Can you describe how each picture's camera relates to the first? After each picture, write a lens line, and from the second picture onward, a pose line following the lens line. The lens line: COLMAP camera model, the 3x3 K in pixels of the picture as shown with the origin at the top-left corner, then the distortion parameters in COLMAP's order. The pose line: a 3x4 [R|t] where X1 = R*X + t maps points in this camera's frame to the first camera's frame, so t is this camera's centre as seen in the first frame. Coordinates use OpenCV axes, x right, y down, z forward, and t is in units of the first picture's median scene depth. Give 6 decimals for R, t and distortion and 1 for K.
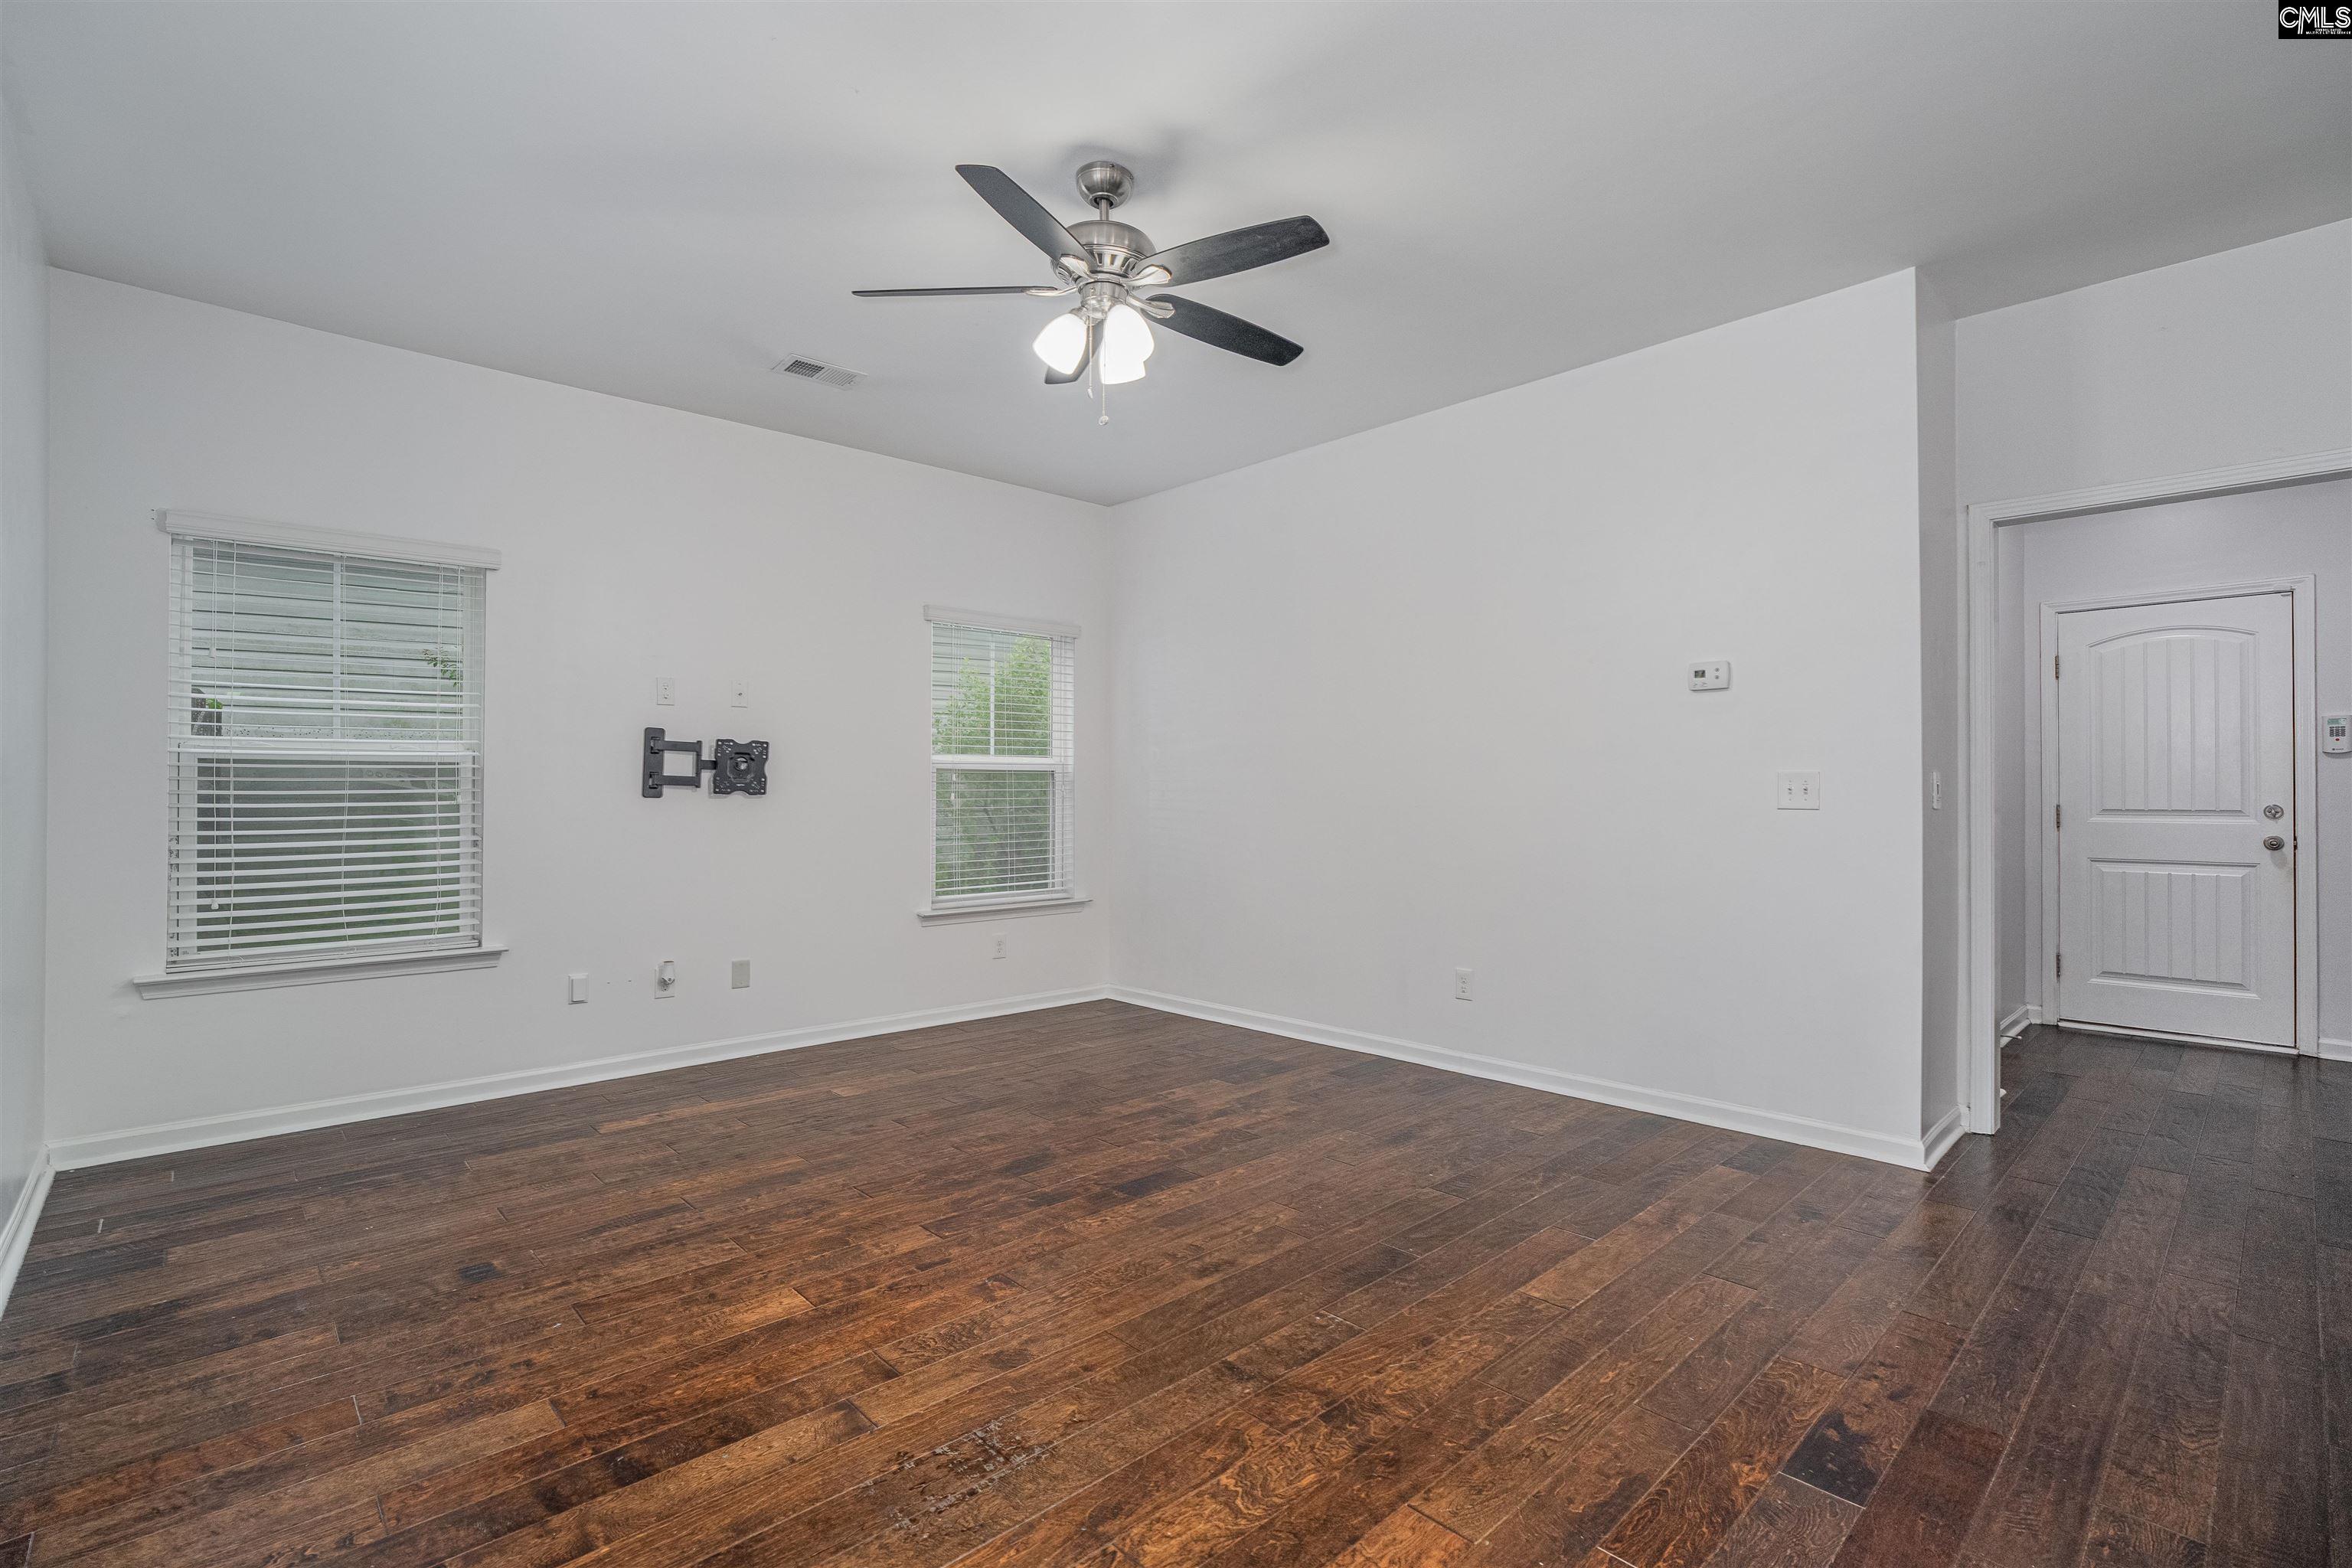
lens RADIAL K [[1068.2, 0, 1194.2], [0, 1068.2, 803.2], [0, 0, 1]] dist [-0.040977, 0.010342]
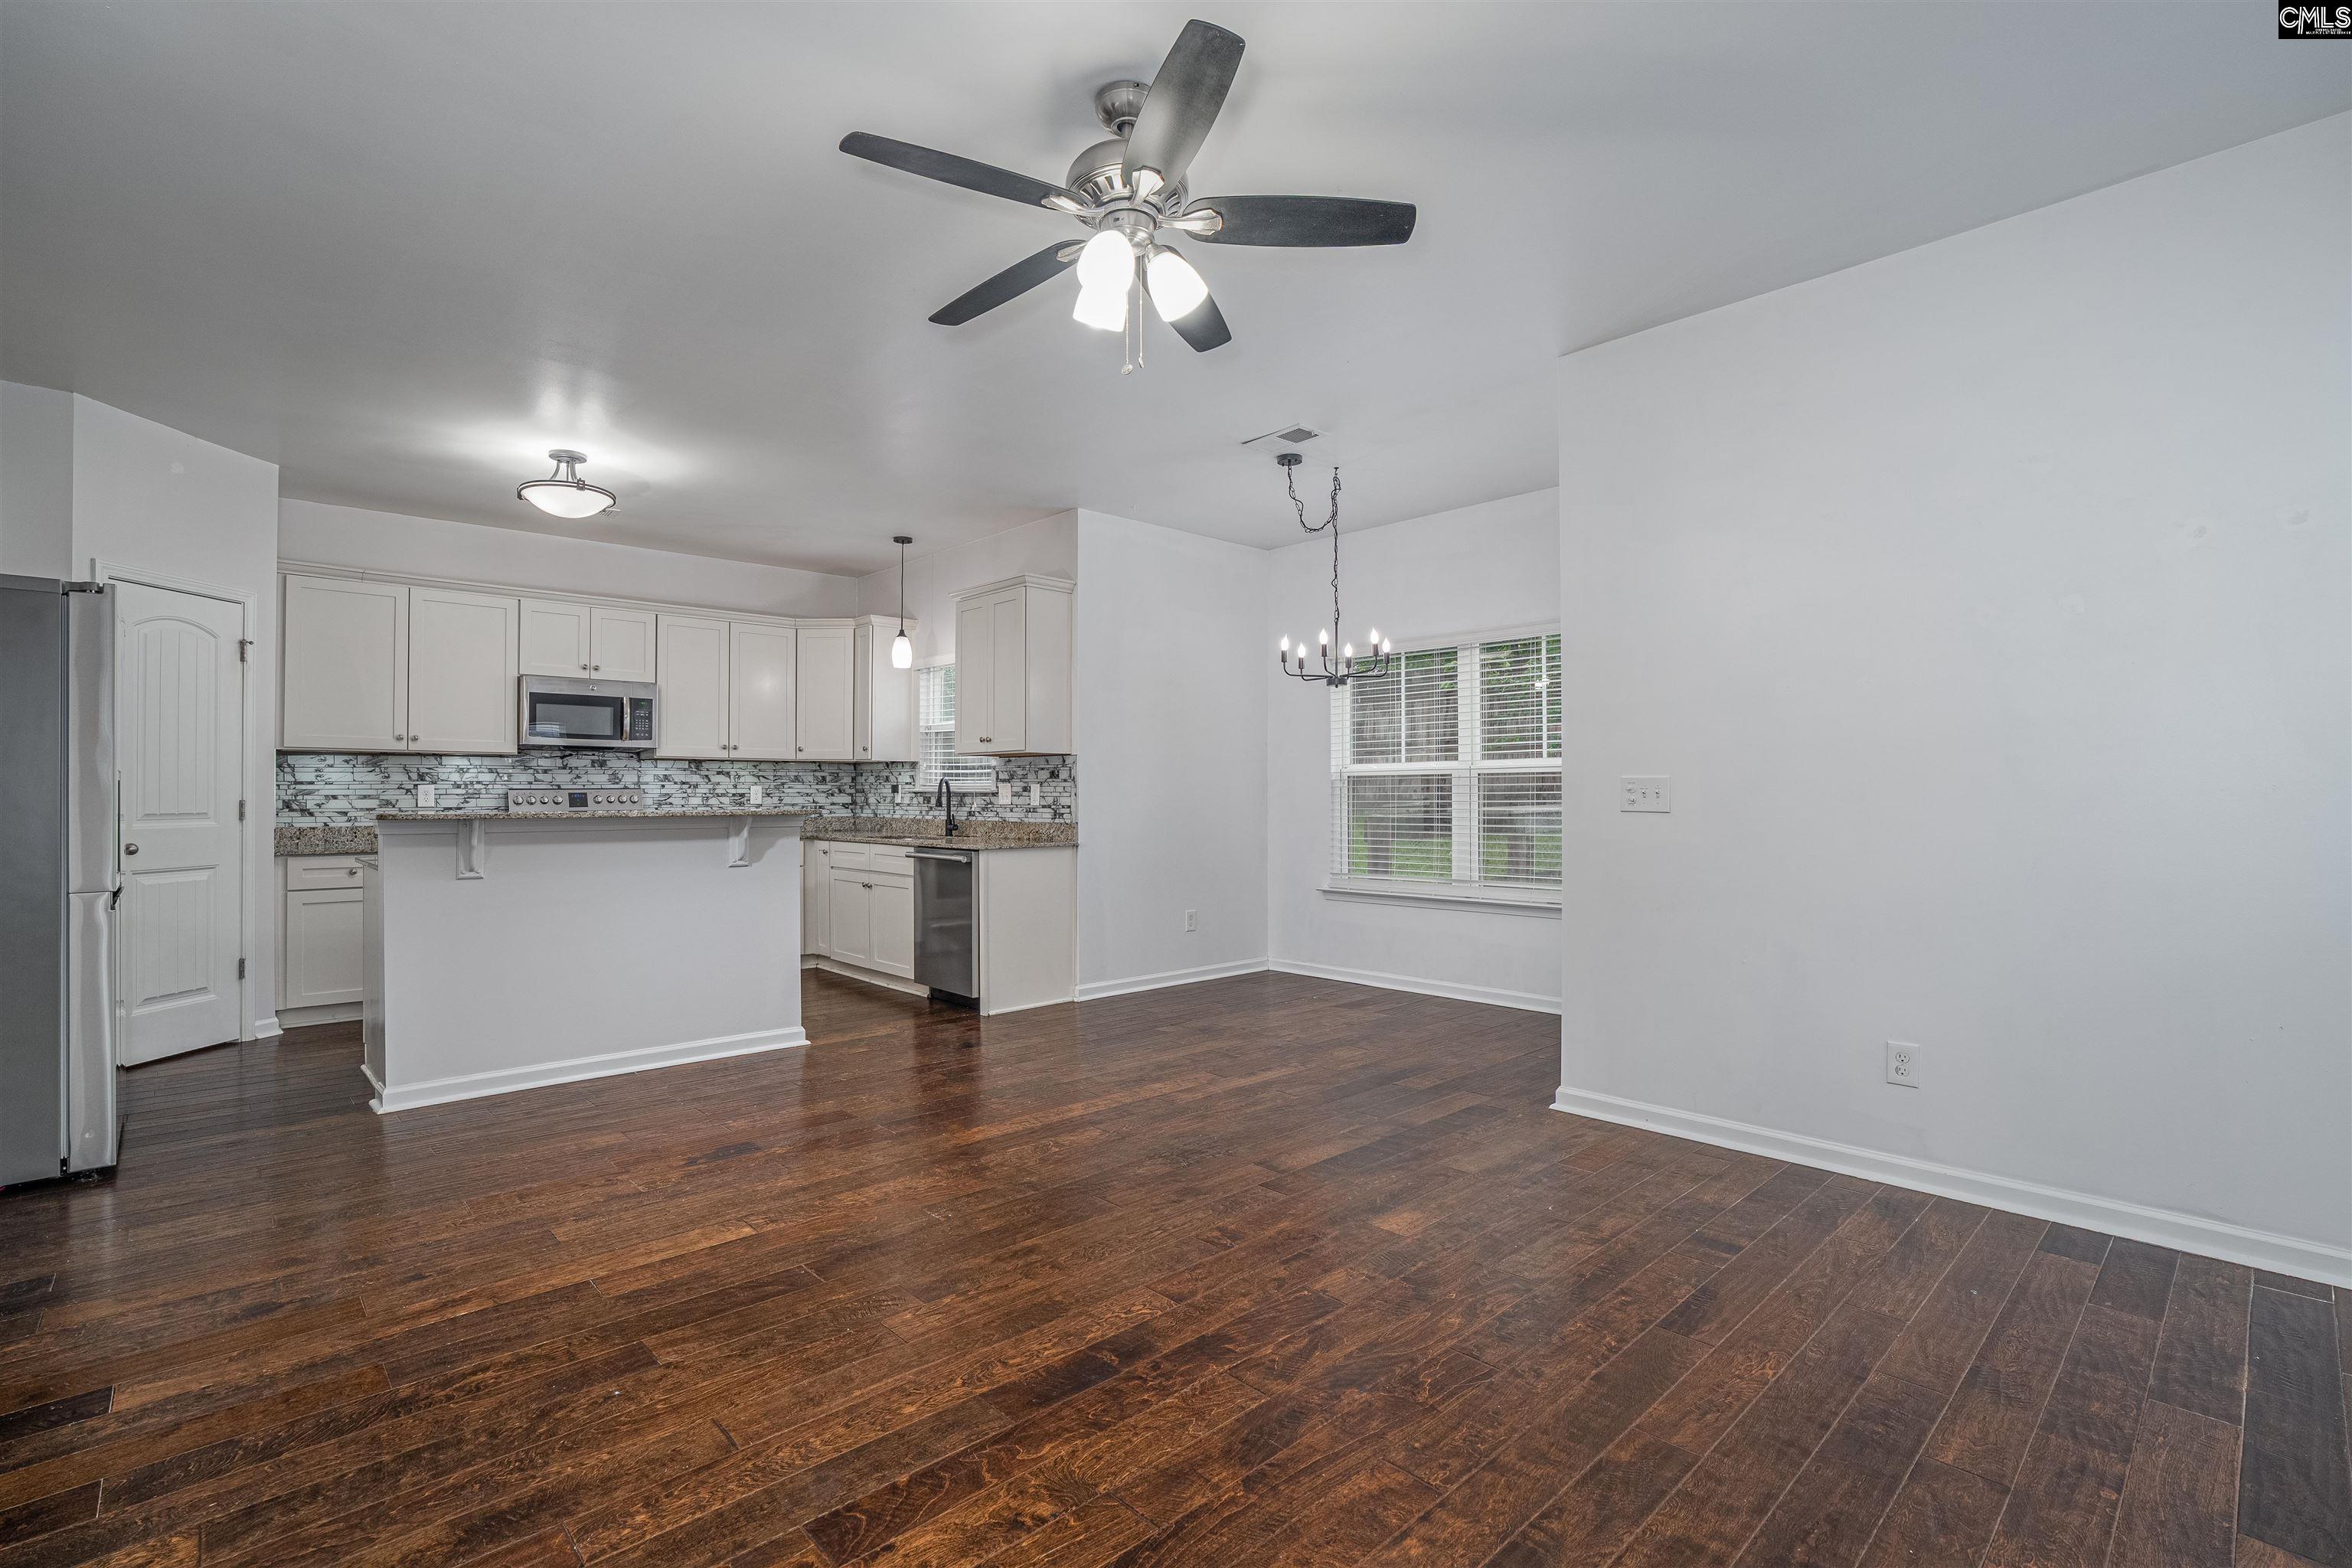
lens RADIAL K [[1068.2, 0, 1188.3], [0, 1068.2, 787.6], [0, 0, 1]] dist [-0.040977, 0.010342]
pose [[-0.999997, -0.001295, 0.001893, -0.119497], [-0.001291, 0.999997, 0.002121, -0.013023], [-0.001896, 0.002119, -0.999996, 1.636537]]
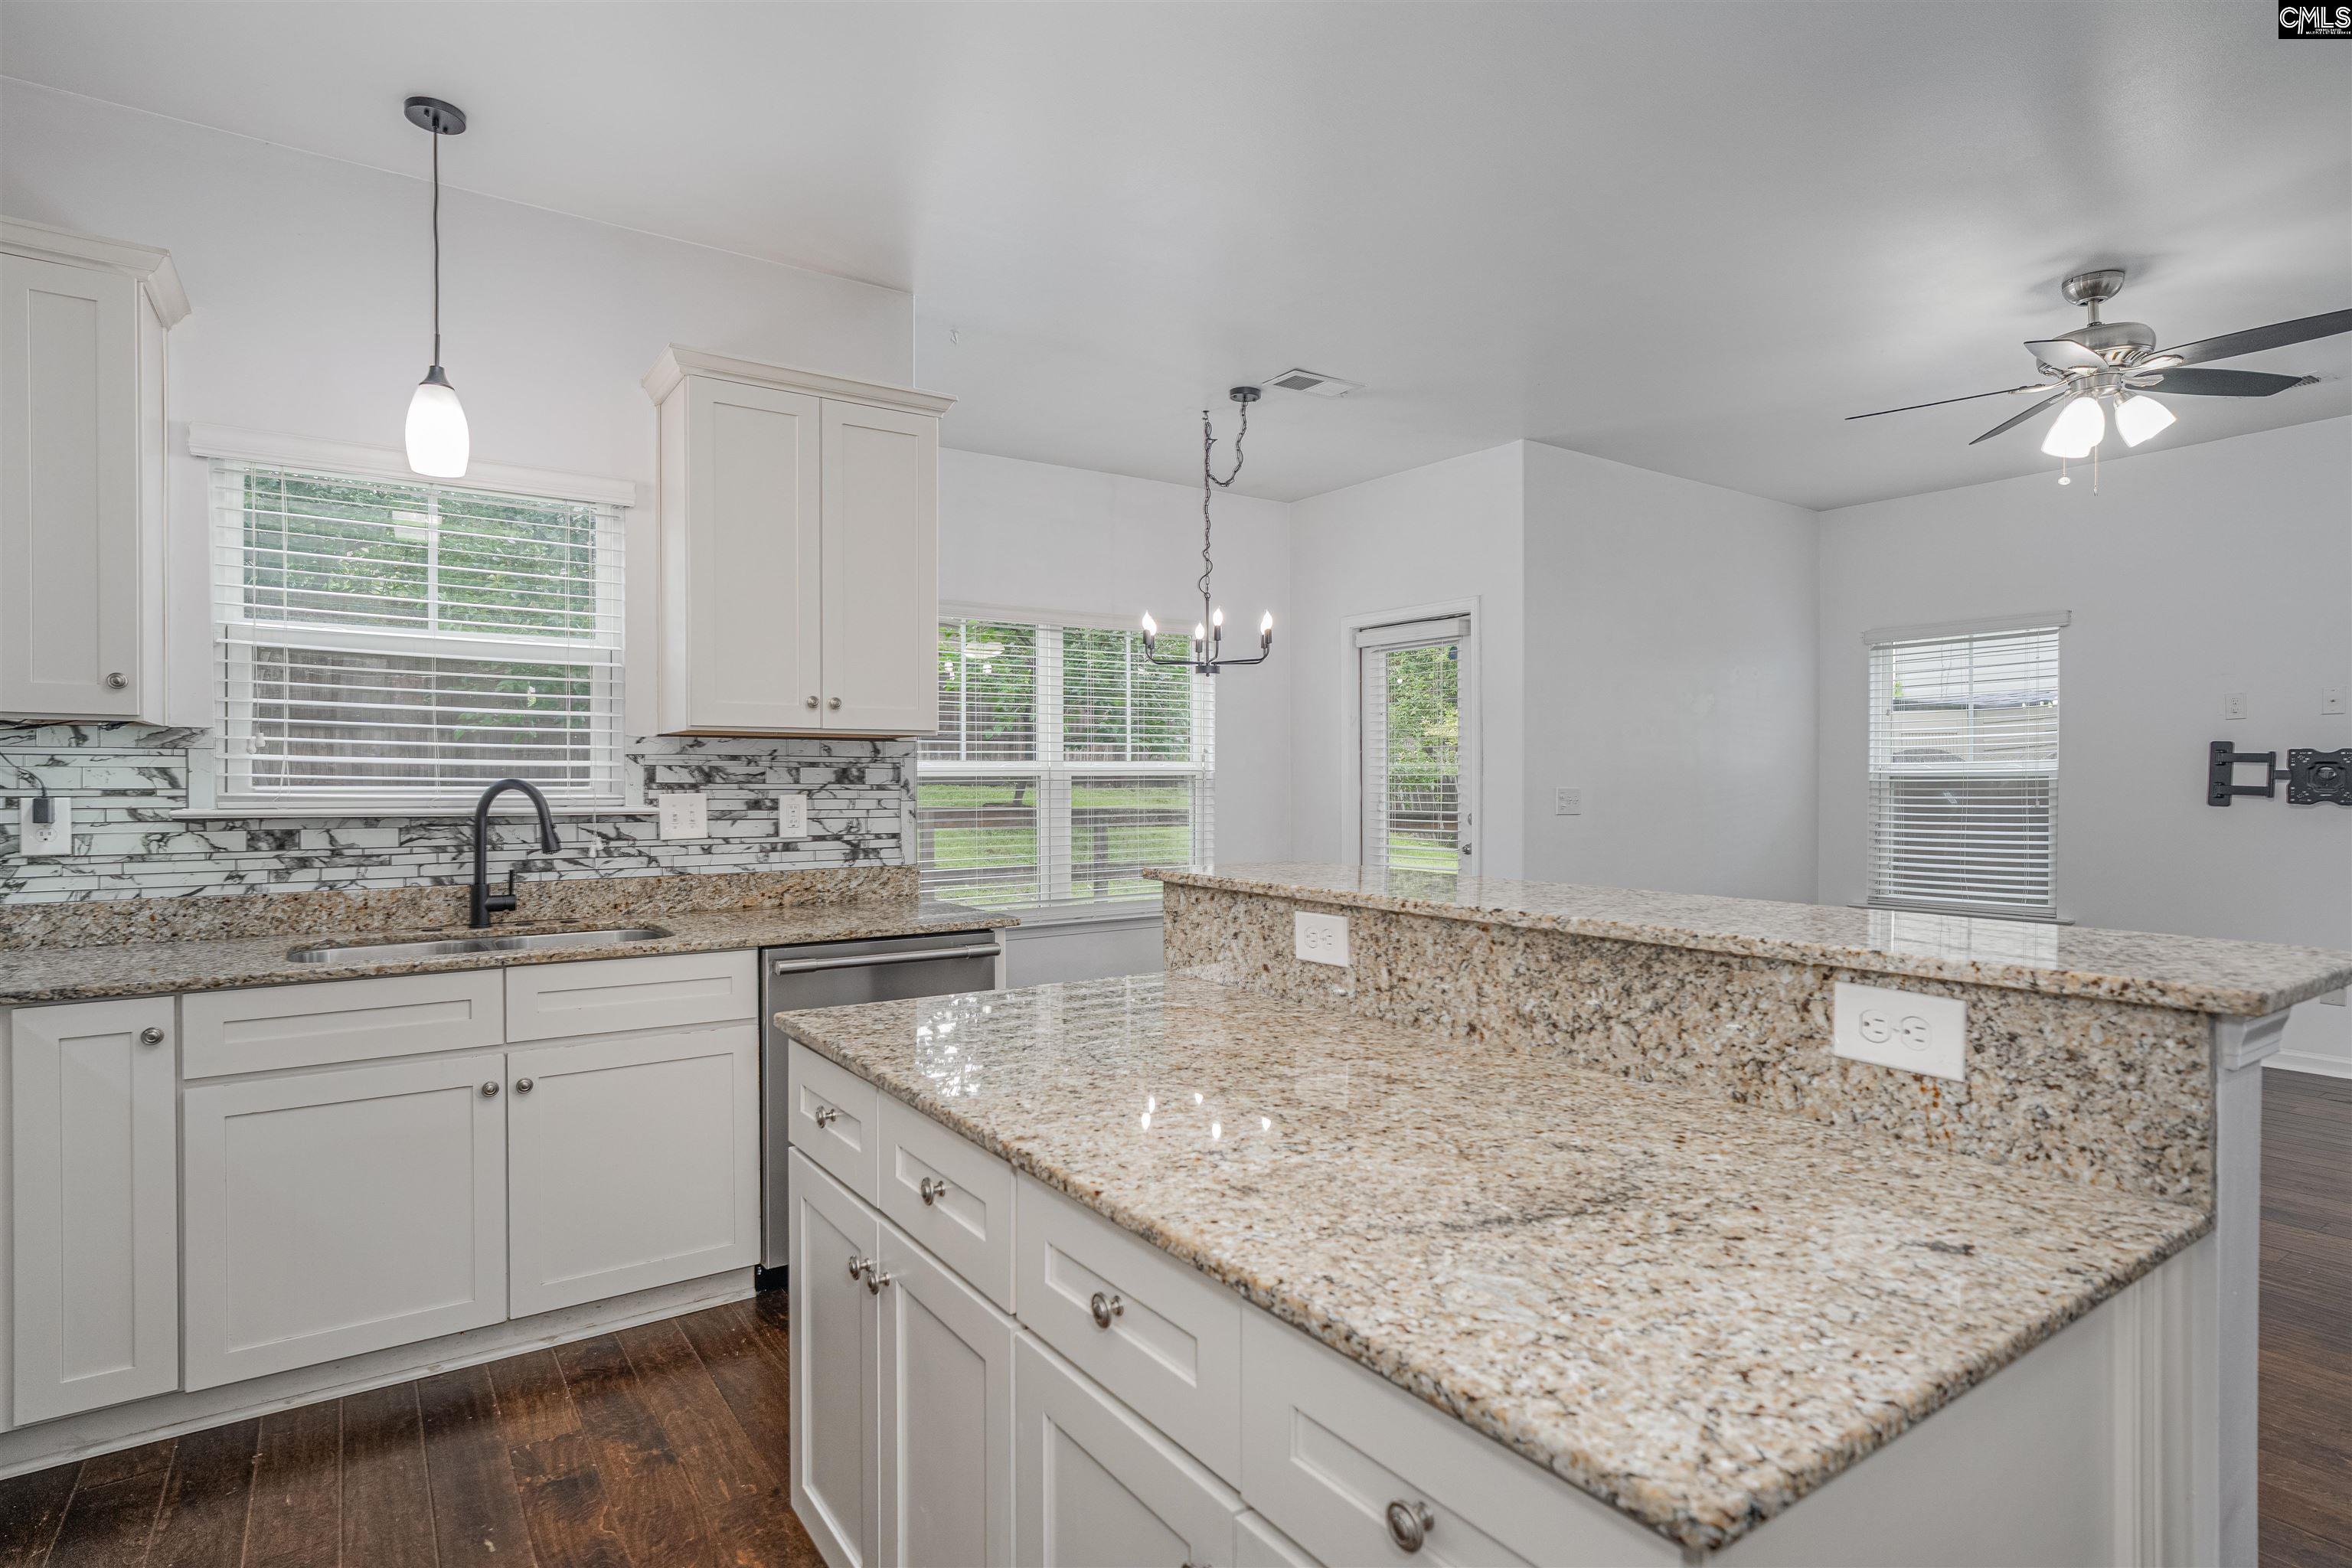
lens RADIAL K [[1185.9, 0, 1134.8], [0, 1185.9, 806.3], [0, 0, 1]] dist [-0.019194, 0.010928]
pose [[-0.169936, 0.021514, -0.985220, 1.187407], [-0.008772, 0.999689, 0.023343, -0.032035], [0.985416, 0.012609, -0.169694, 0.153171]]
